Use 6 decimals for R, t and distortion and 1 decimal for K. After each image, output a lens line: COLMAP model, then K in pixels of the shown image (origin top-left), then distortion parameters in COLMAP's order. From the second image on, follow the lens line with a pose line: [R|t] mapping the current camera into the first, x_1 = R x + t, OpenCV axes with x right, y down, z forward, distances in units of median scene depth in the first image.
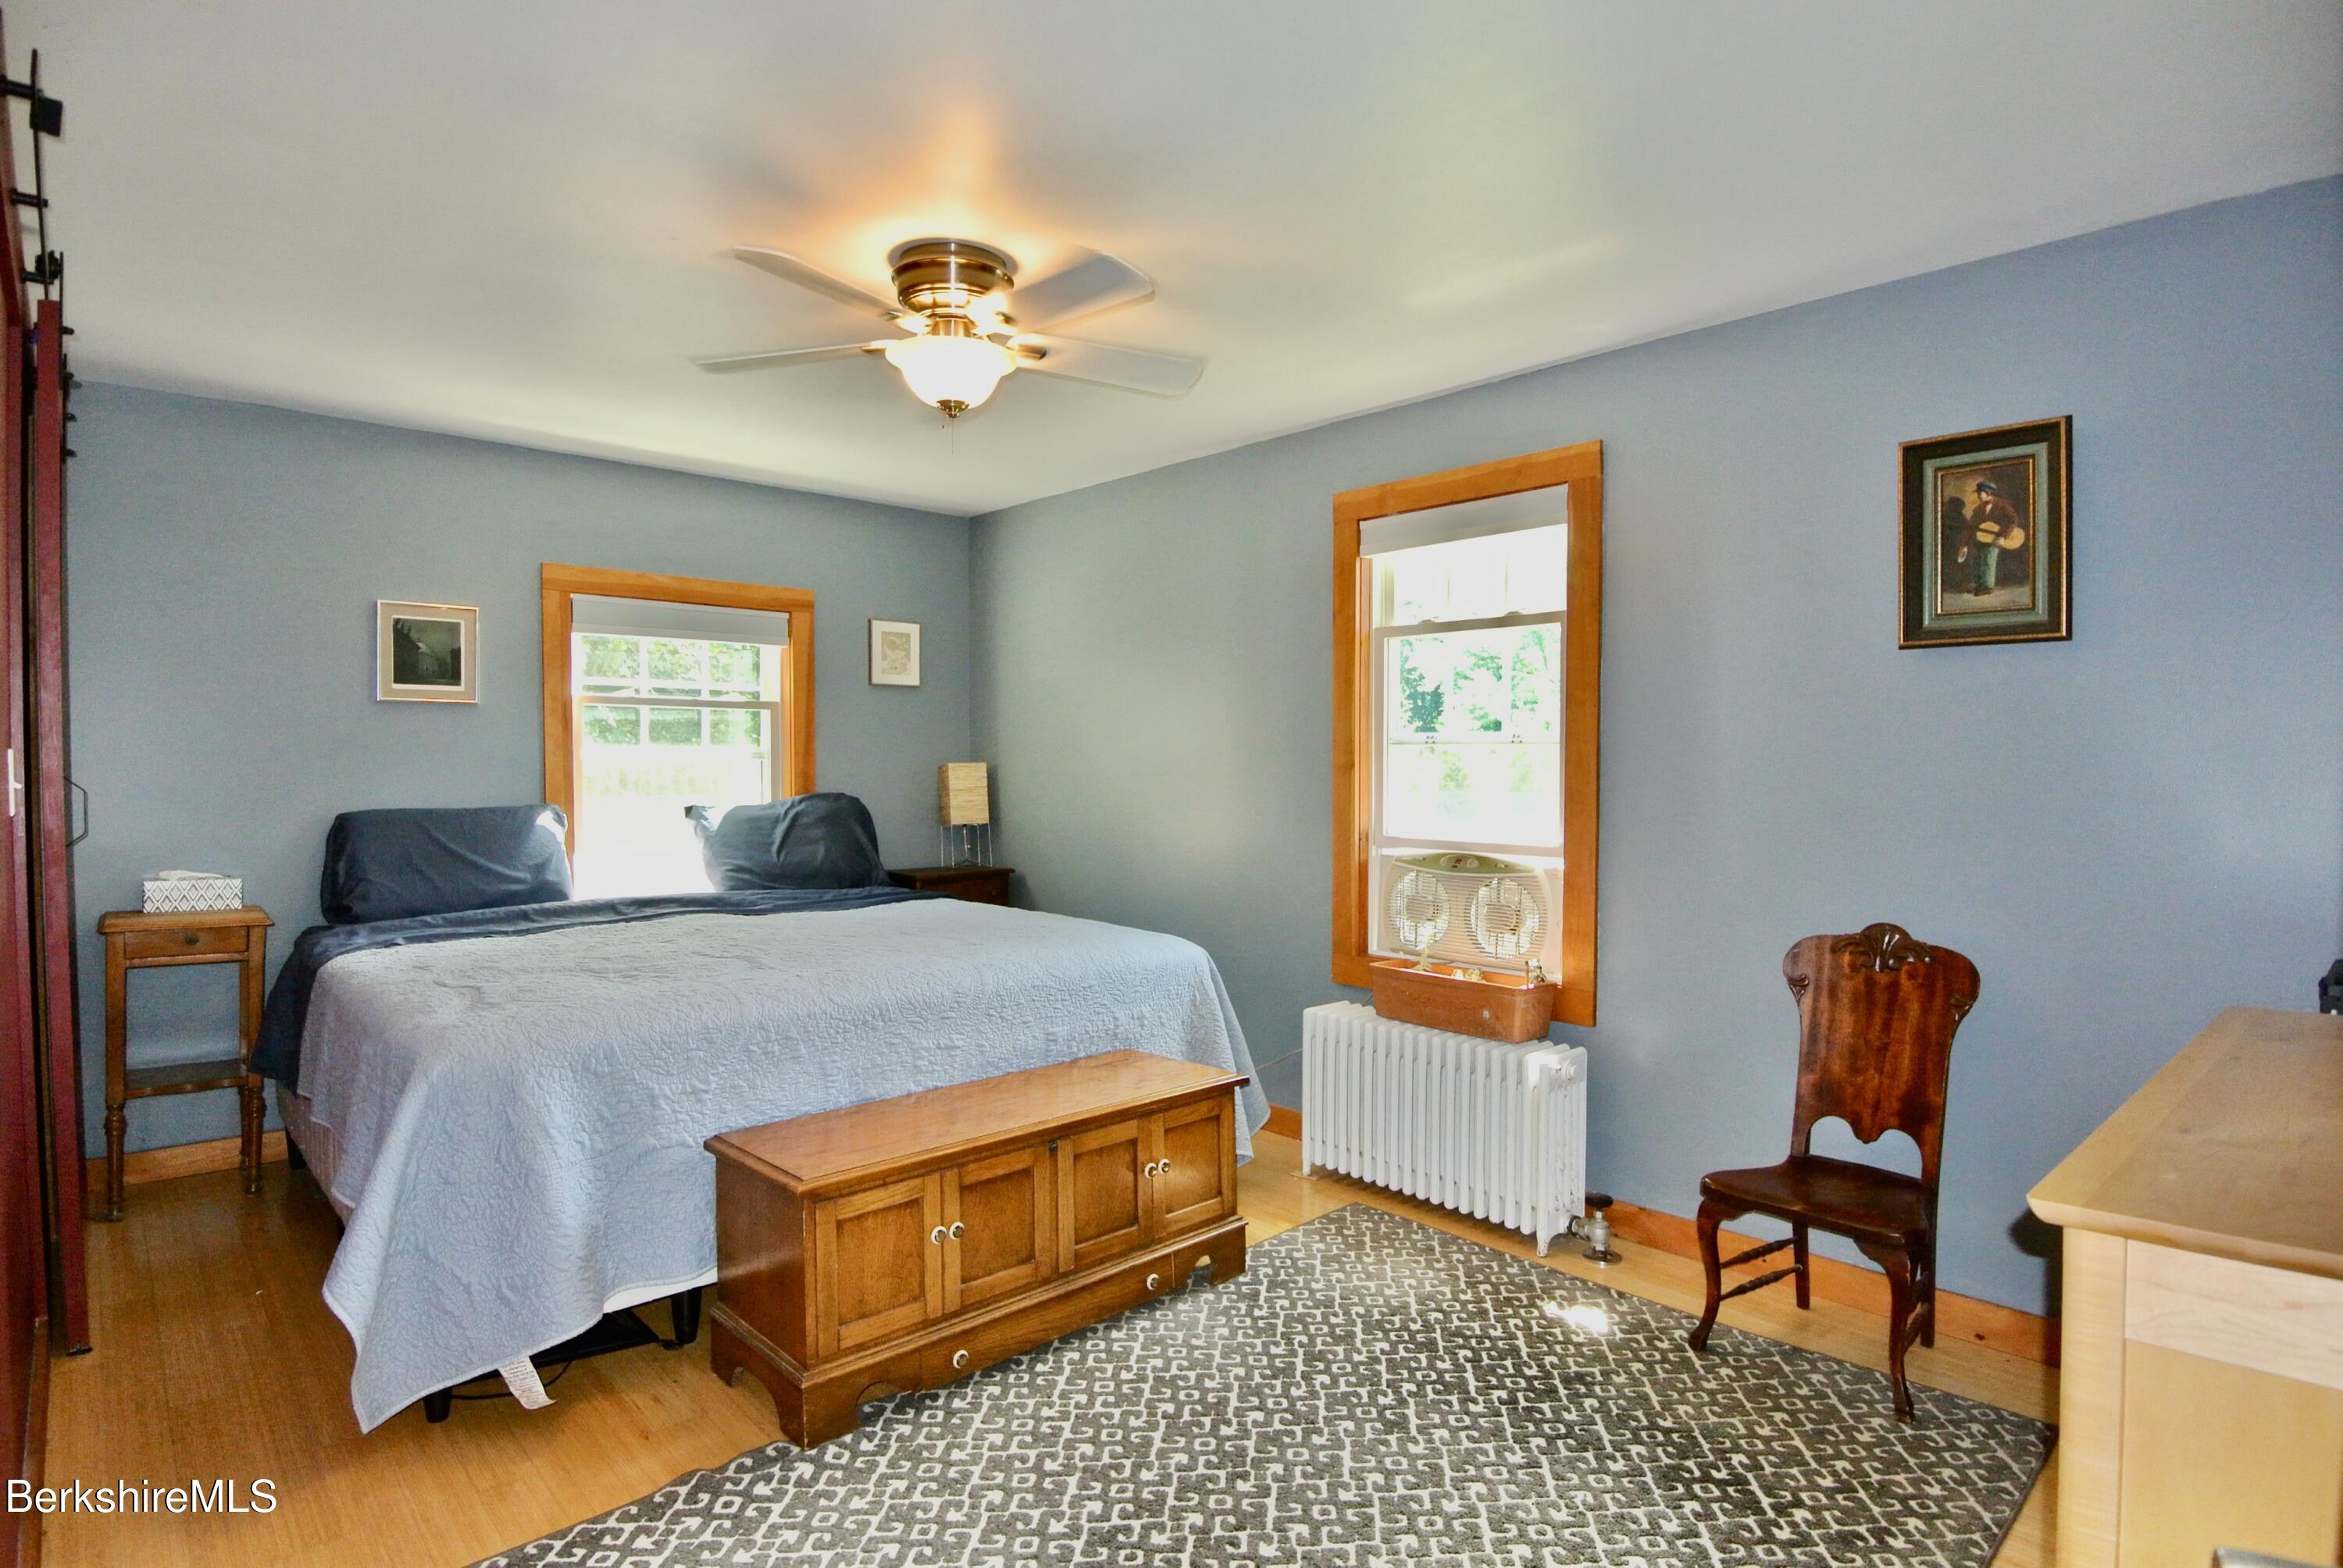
lens RADIAL K [[1233.3, 0, 1171.5], [0, 1233.3, 778.3], [0, 0, 1]] dist [-0.007804, -0.018625]
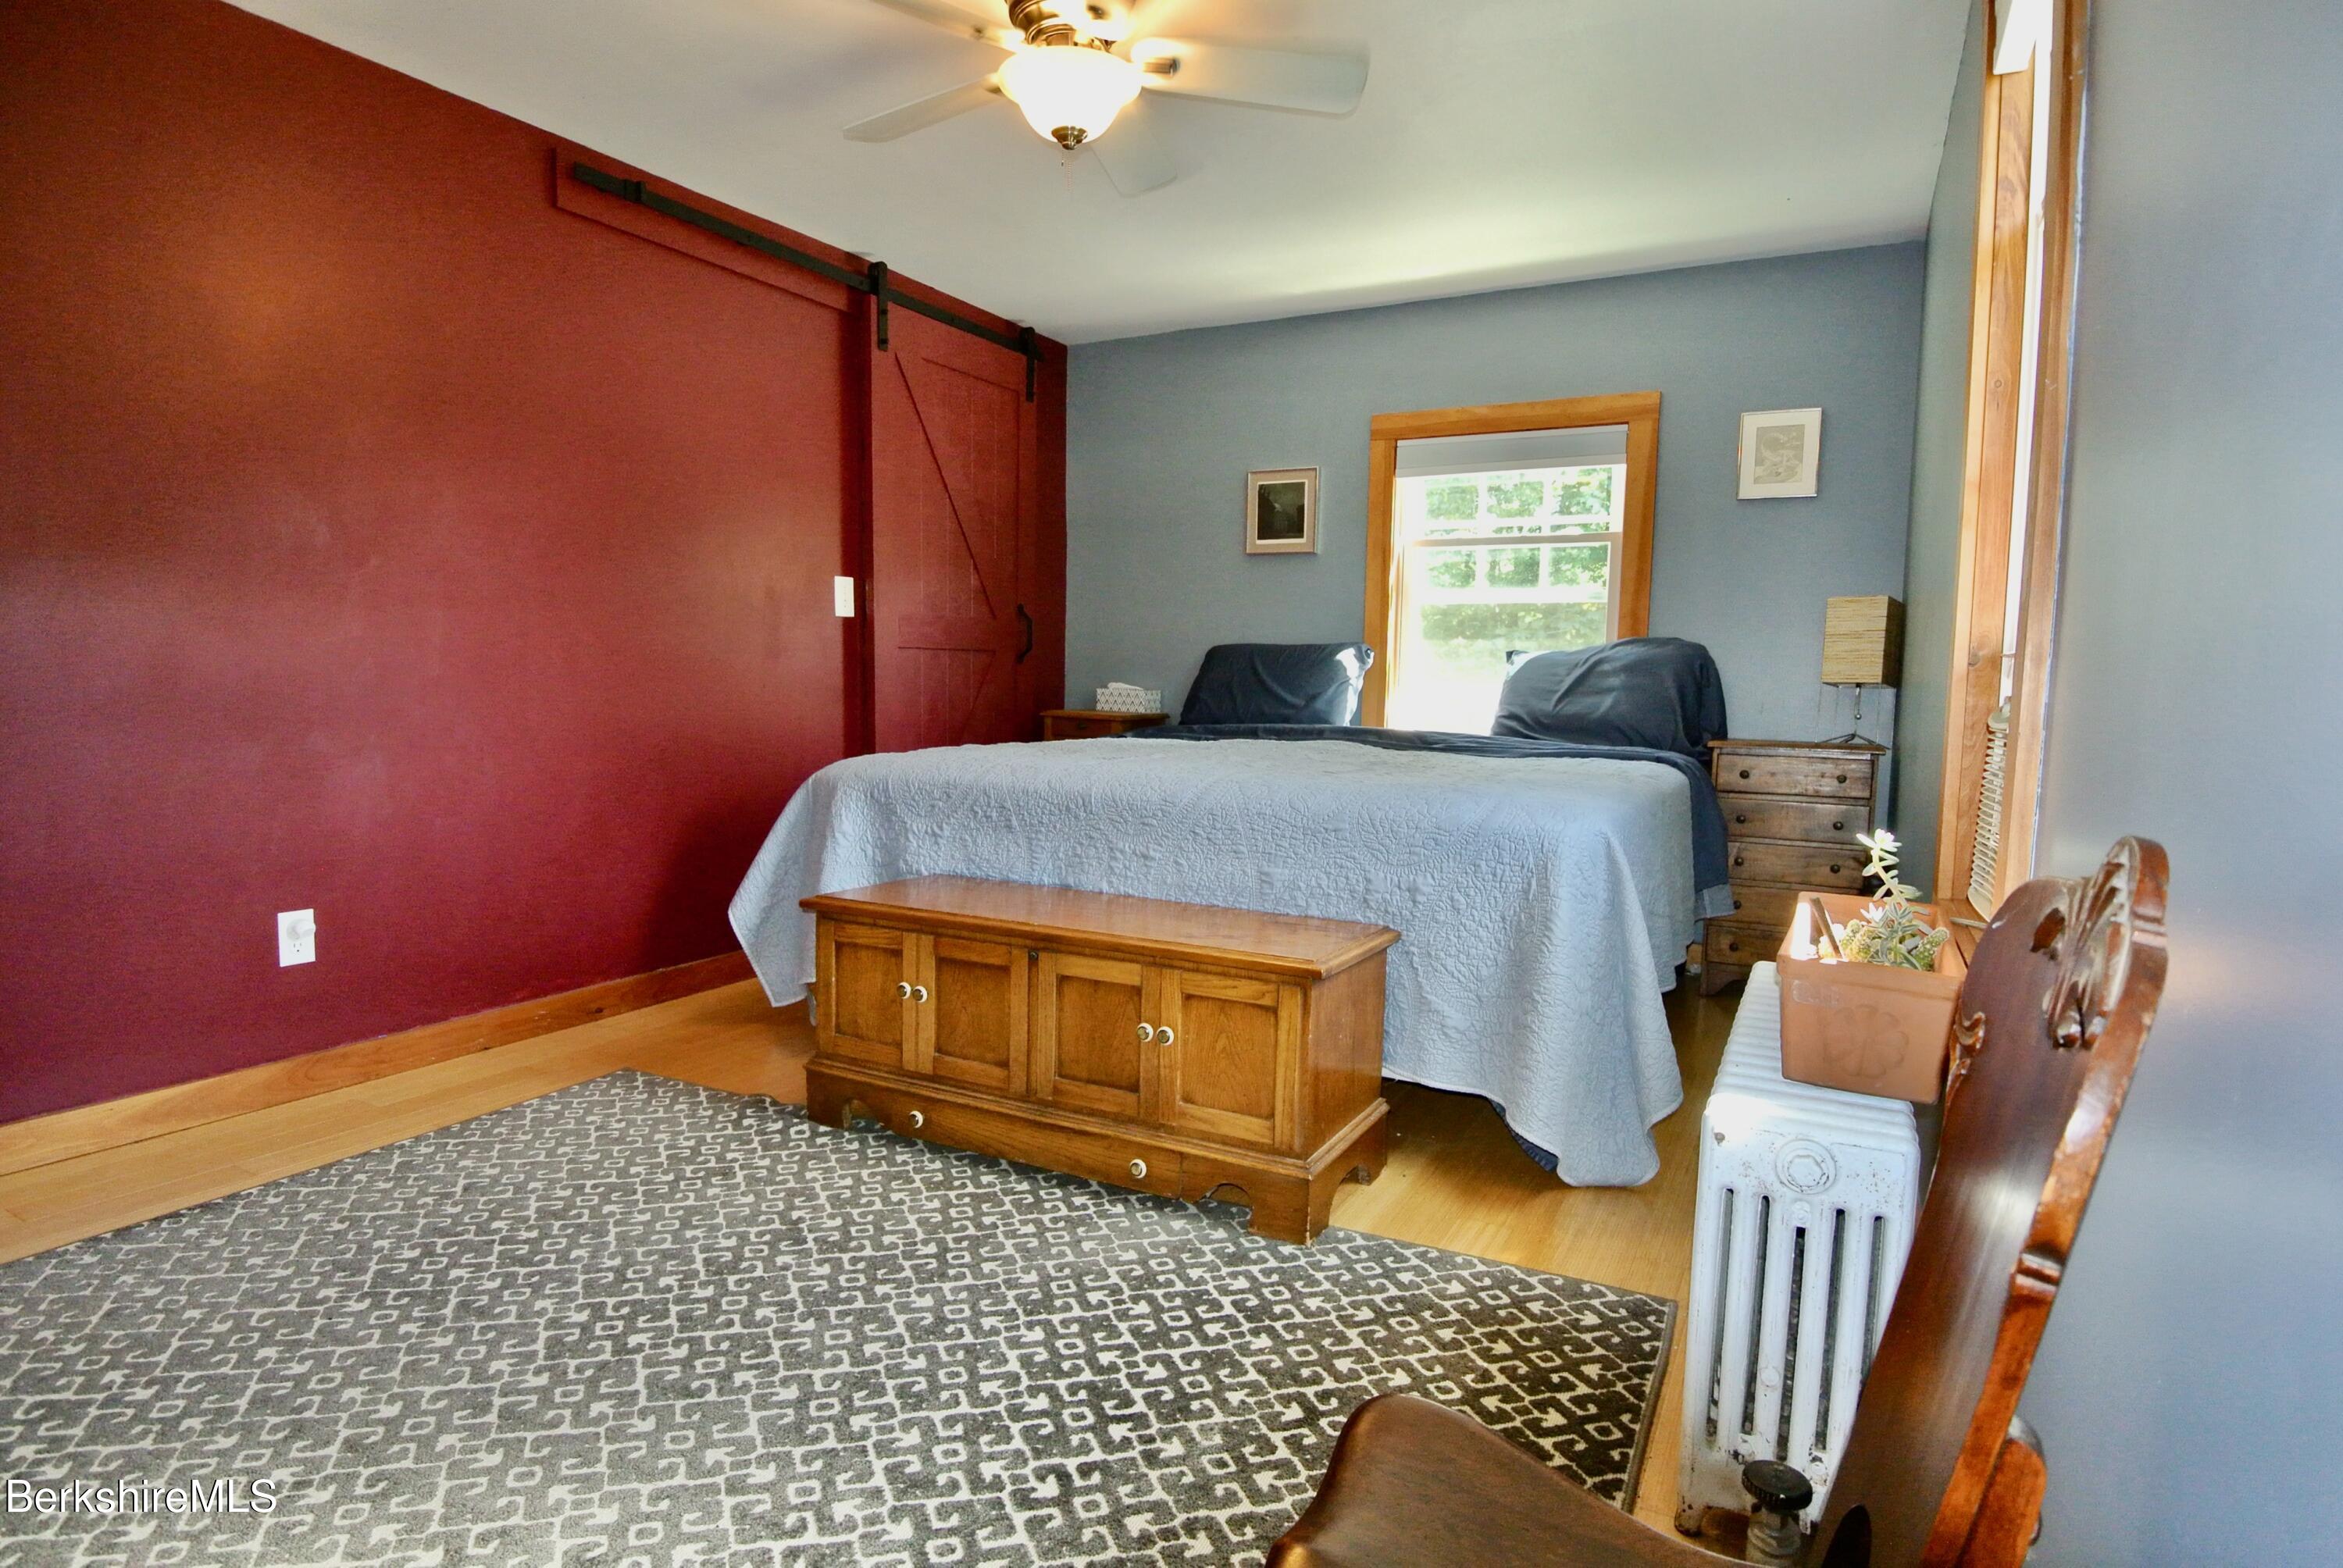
lens RADIAL K [[1233.3, 0, 1167.1], [0, 1233.3, 787.7], [0, 0, 1]] dist [-0.007804, -0.018625]
pose [[0.318389, 0.089971, -0.943681, 0.634199], [-0.030955, 0.995942, 0.084510, 0.082679], [0.947455, 0.002304, 0.319881, 0.667019]]
